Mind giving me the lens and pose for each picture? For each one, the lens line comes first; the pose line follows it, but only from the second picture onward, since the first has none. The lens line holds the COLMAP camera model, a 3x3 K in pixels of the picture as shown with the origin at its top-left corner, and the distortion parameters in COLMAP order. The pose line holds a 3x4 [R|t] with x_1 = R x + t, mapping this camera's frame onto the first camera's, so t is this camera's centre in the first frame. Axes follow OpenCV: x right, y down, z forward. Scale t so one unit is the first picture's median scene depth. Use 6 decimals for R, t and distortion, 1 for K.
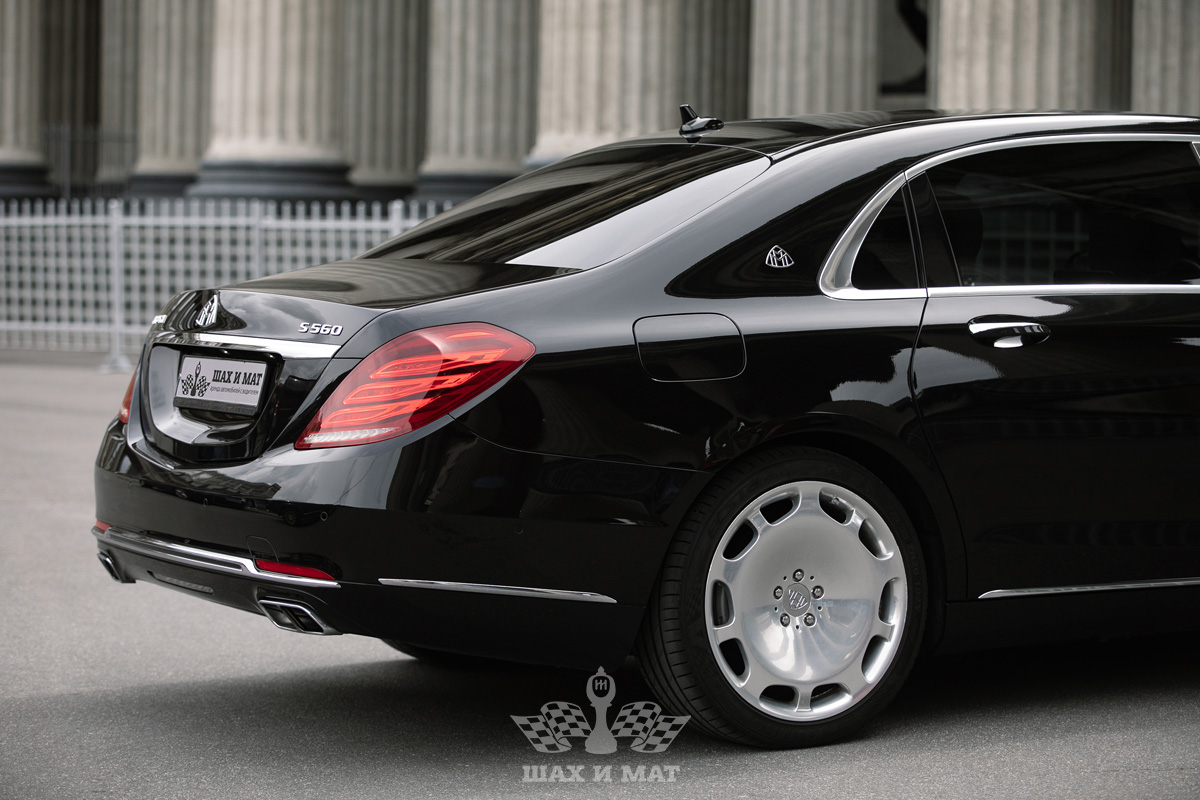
lens RADIAL K [[3035.5, 0, 598.6], [0, 3035.5, 401.8], [0, 0, 1]] dist [-0.101819, 0.000000]
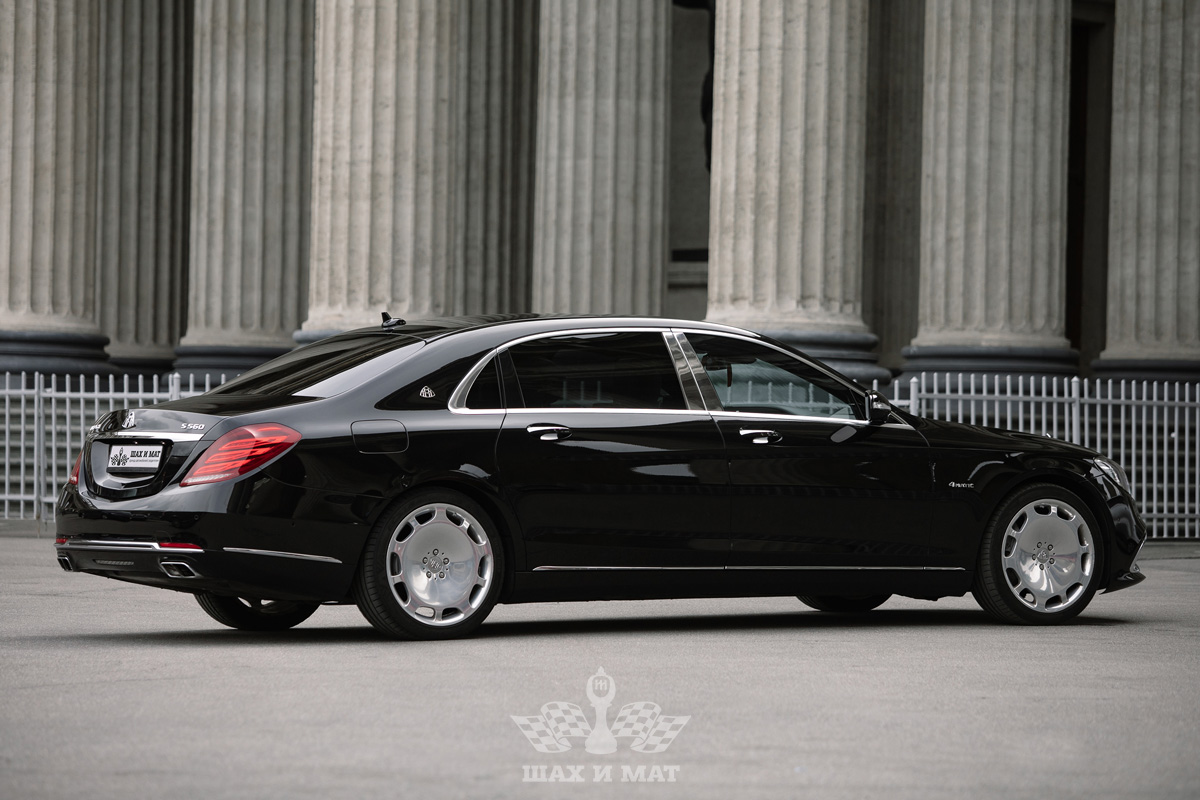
lens RADIAL K [[4814.4, 0, 629.7], [0, 4814.4, 451.1], [0, 0, 1]] dist [0.782244, 0.000000]
pose [[0.998969, -0.000511, 0.045399, 0.047789], [0.002931, 0.998576, -0.053269, 0.153320], [-0.045307, 0.053348, 0.997548, -2.064219]]
